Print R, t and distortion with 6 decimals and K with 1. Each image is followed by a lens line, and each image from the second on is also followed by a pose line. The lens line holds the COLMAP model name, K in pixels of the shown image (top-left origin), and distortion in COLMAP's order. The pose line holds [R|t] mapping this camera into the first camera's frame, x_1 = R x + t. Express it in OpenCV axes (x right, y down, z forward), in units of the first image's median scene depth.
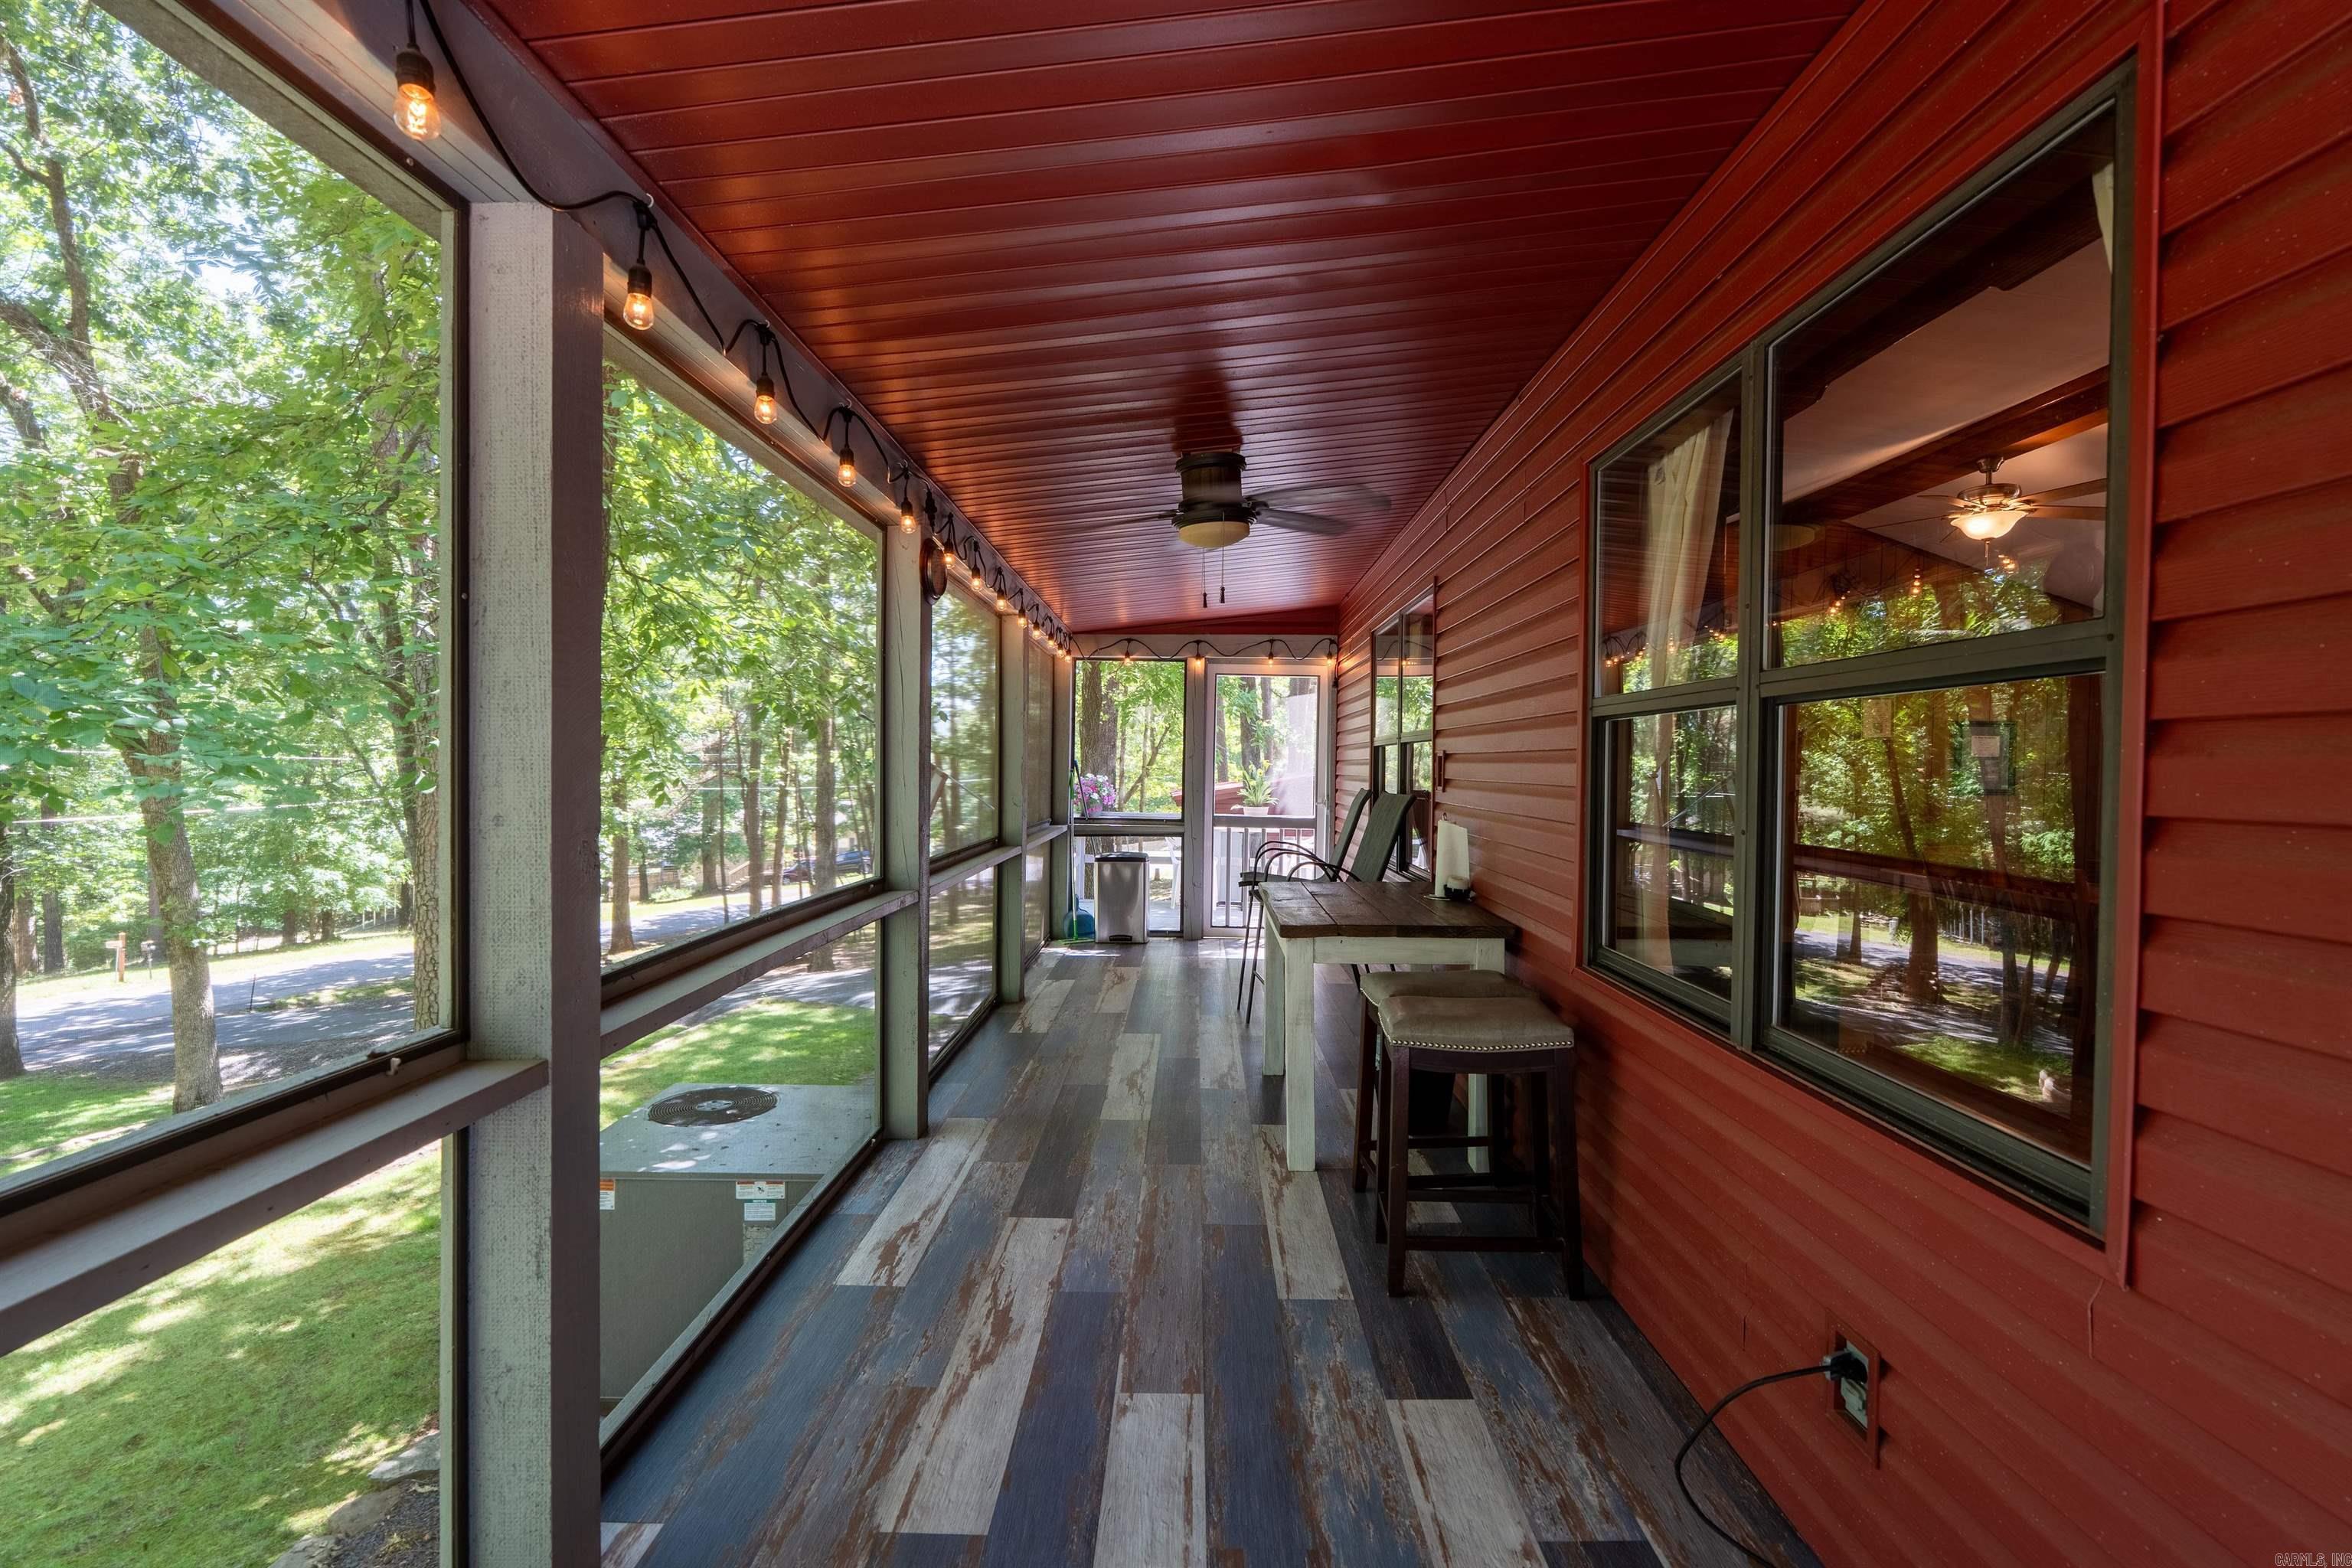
lens RADIAL K [[1041.3, 0, 1176.0], [0, 1041.3, 784.0], [0, 0, 1]] dist [-0.015461, 0.004674]
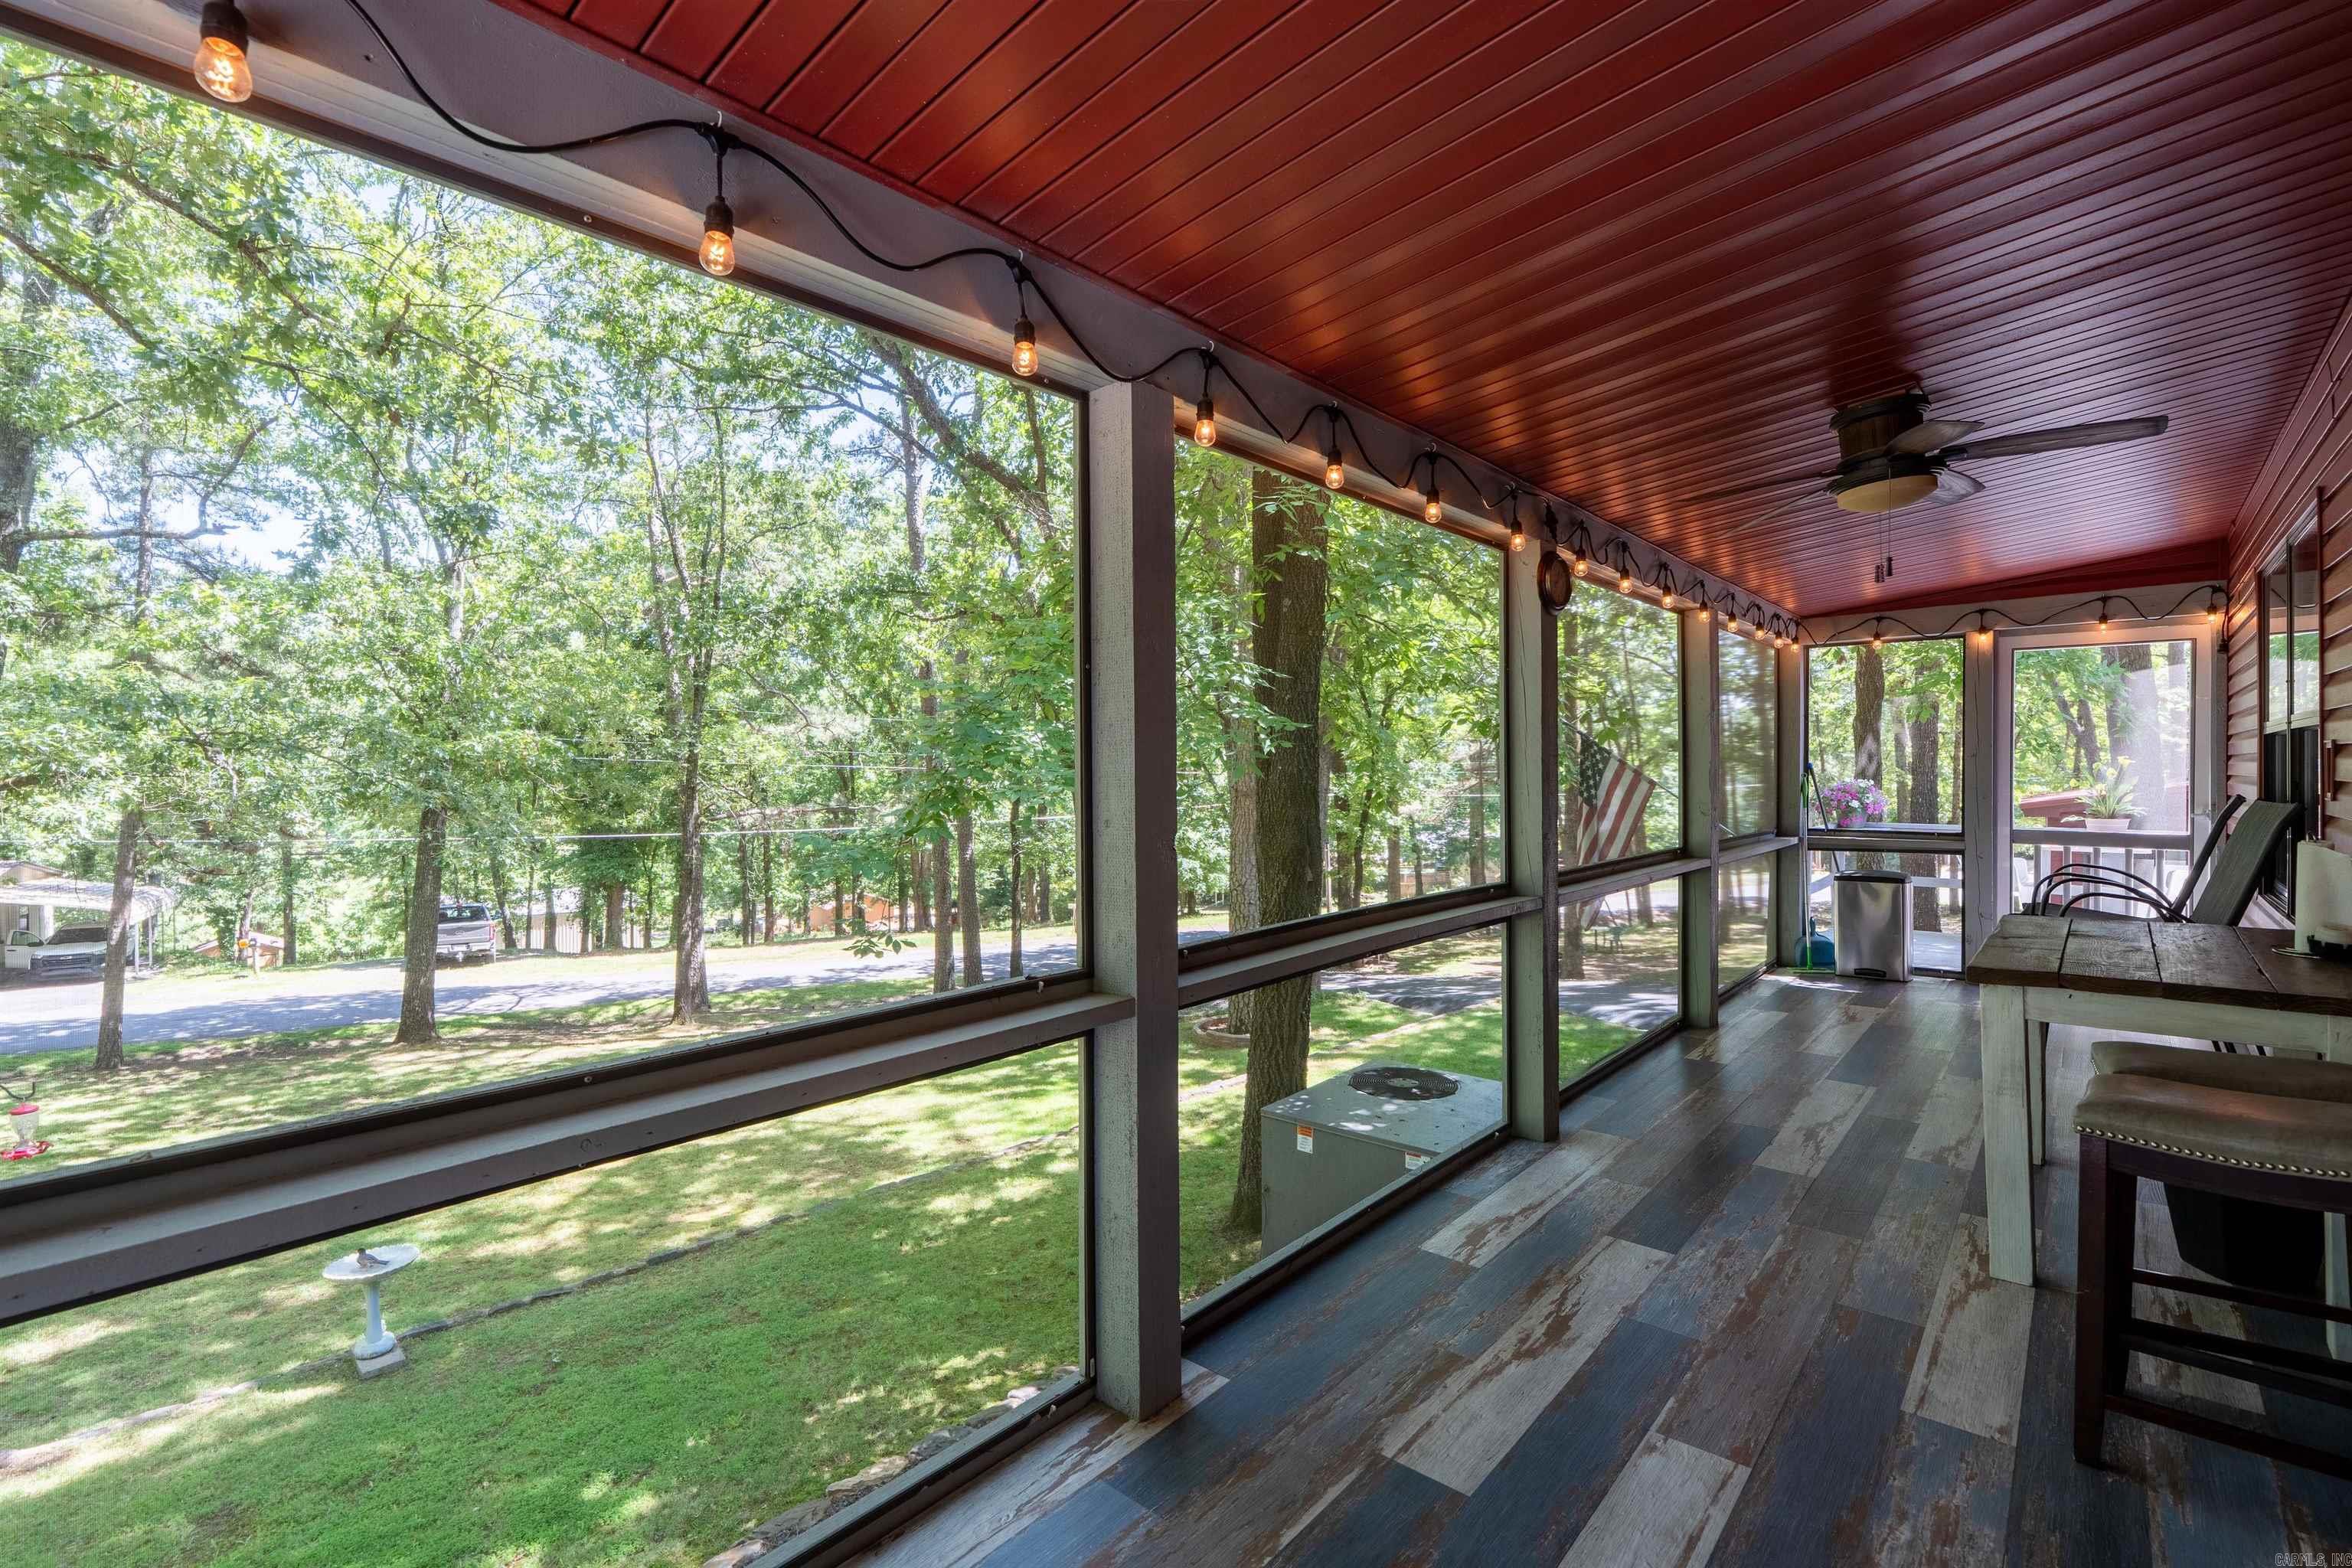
lens RADIAL K [[1041.3, 0, 1176.0], [0, 1041.3, 784.0], [0, 0, 1]] dist [-0.015461, 0.004674]
pose [[0.761864, -0.009938, -0.647660, 0.116144], [0.006018, 0.999948, -0.008264, -0.002240], [0.647709, 0.002399, 0.761884, -0.006503]]
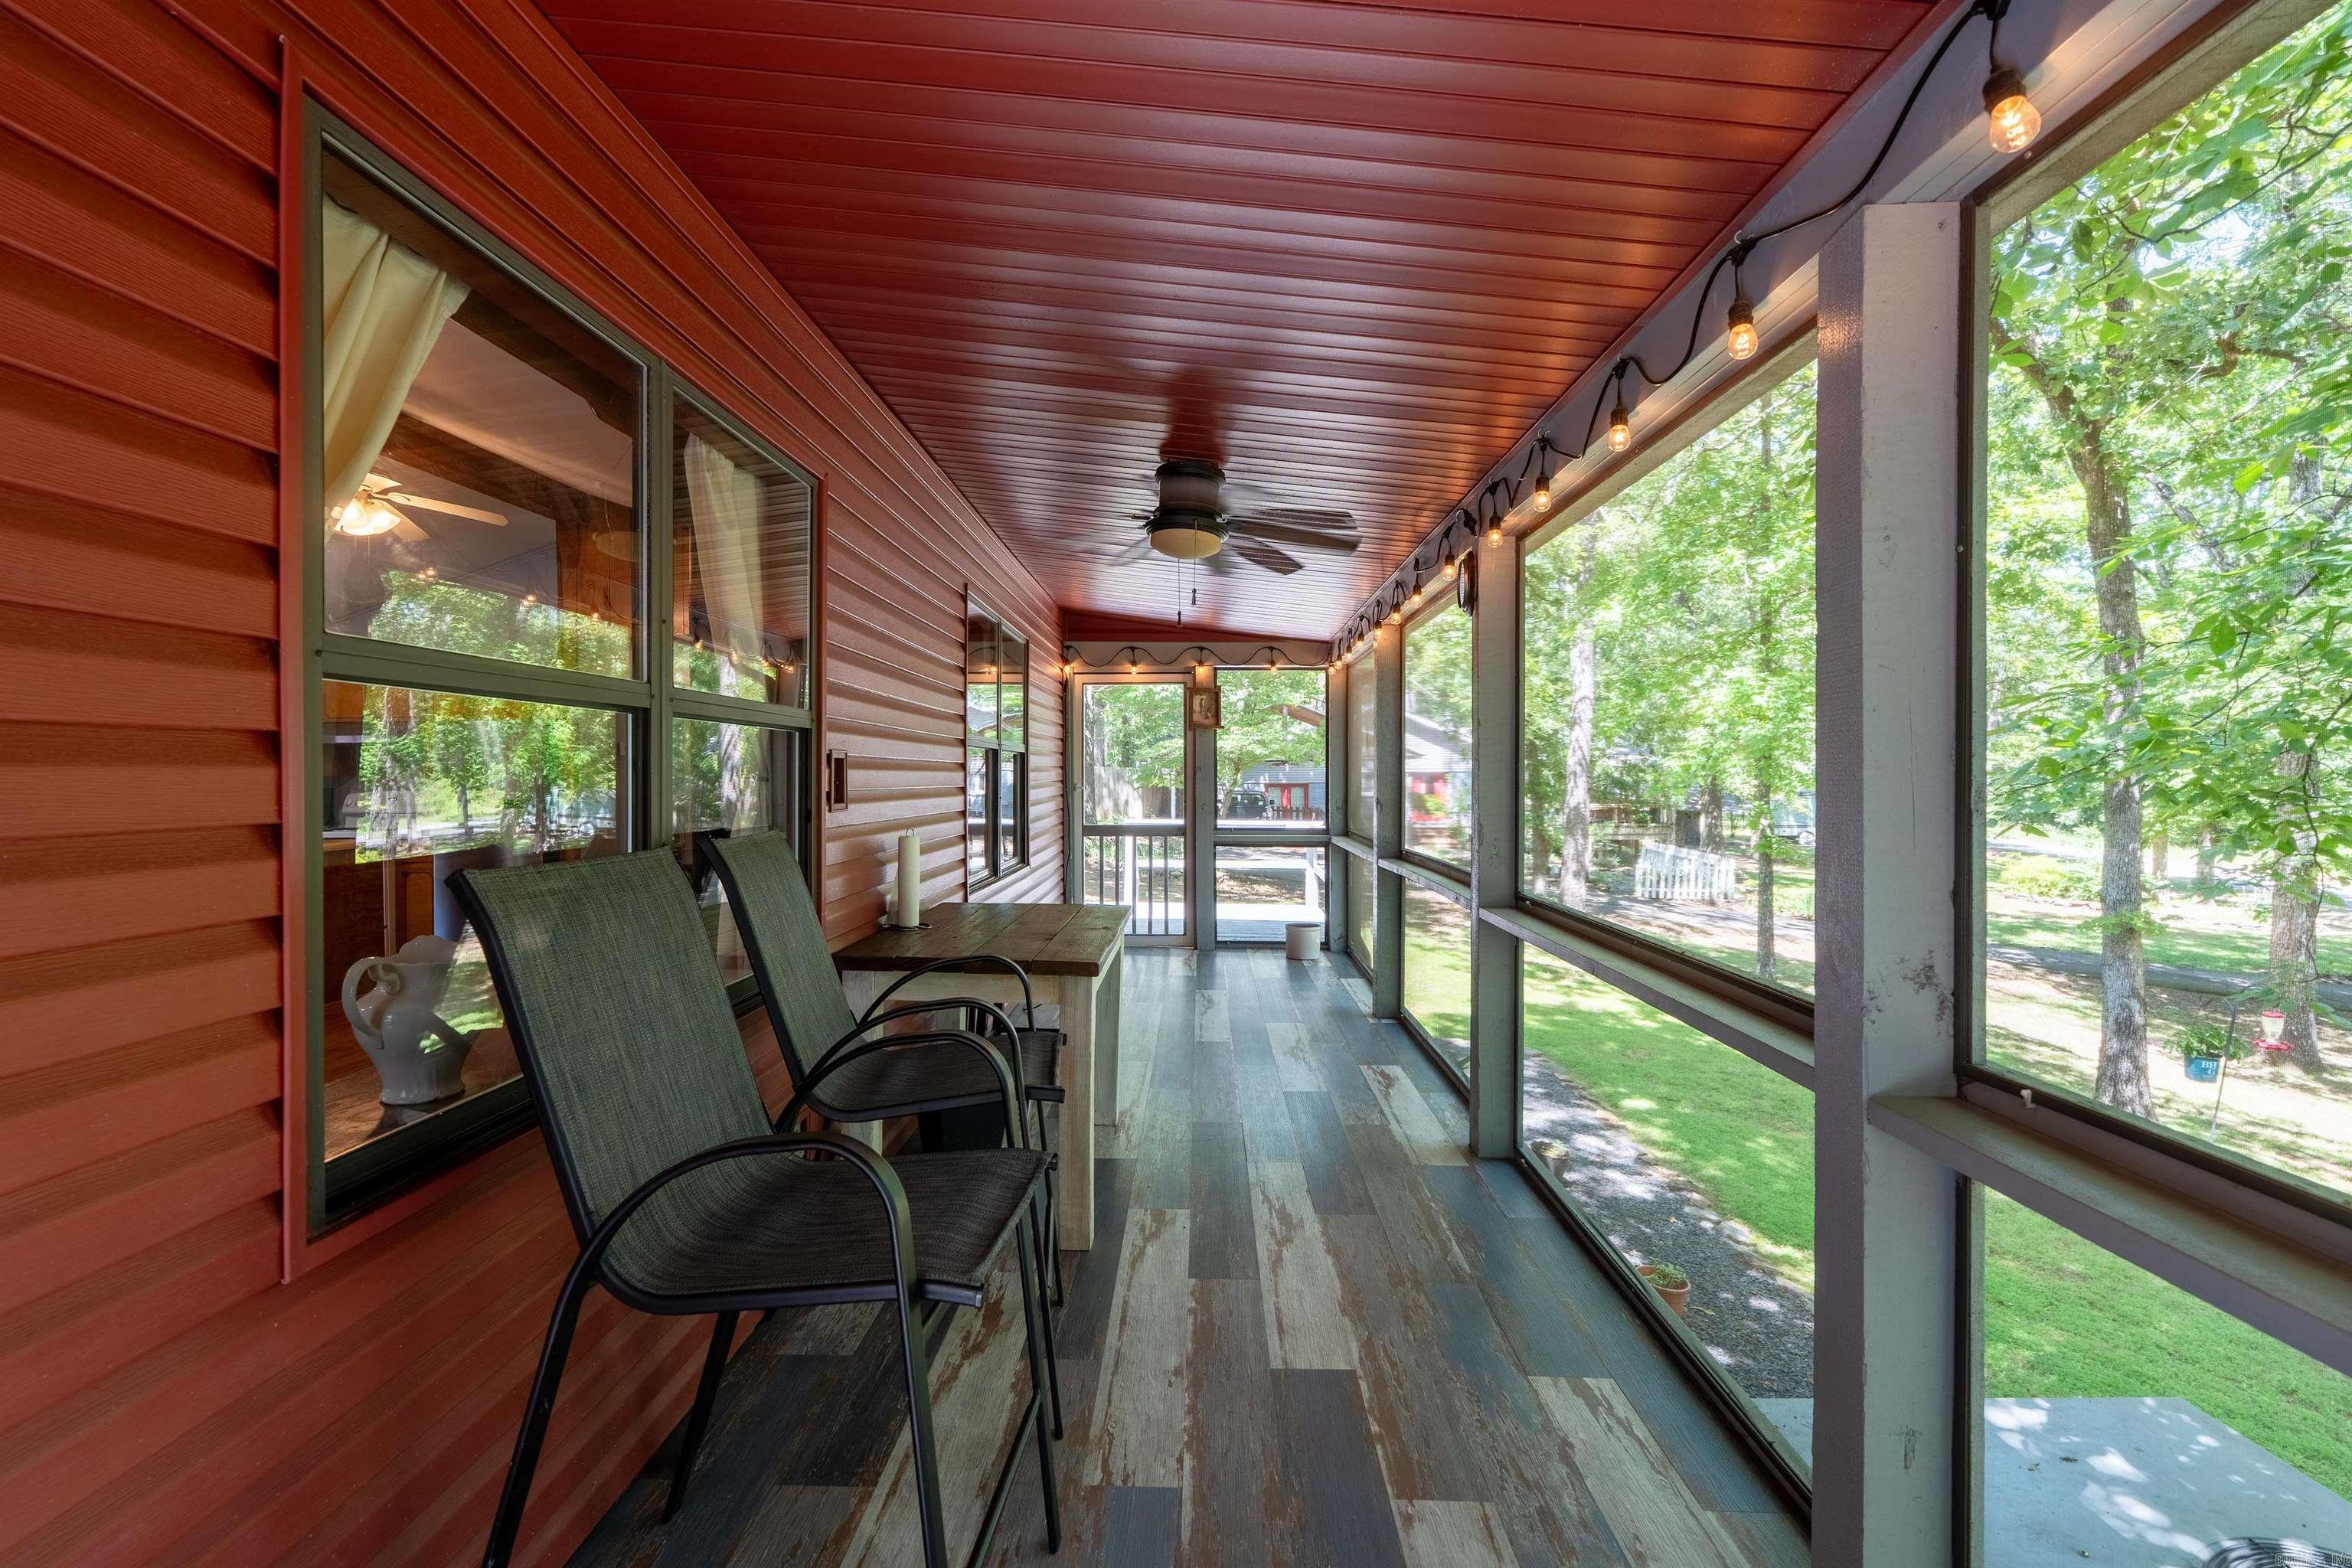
lens RADIAL K [[1041.3, 0, 1176.0], [0, 1041.3, 784.0], [0, 0, 1]] dist [-0.015461, 0.004674]
pose [[-0.999883, -0.013509, 0.007147, 0.032044], [-0.013329, 0.999605, 0.024727, -0.030295], [-0.007479, 0.024629, -0.999669, 1.709643]]
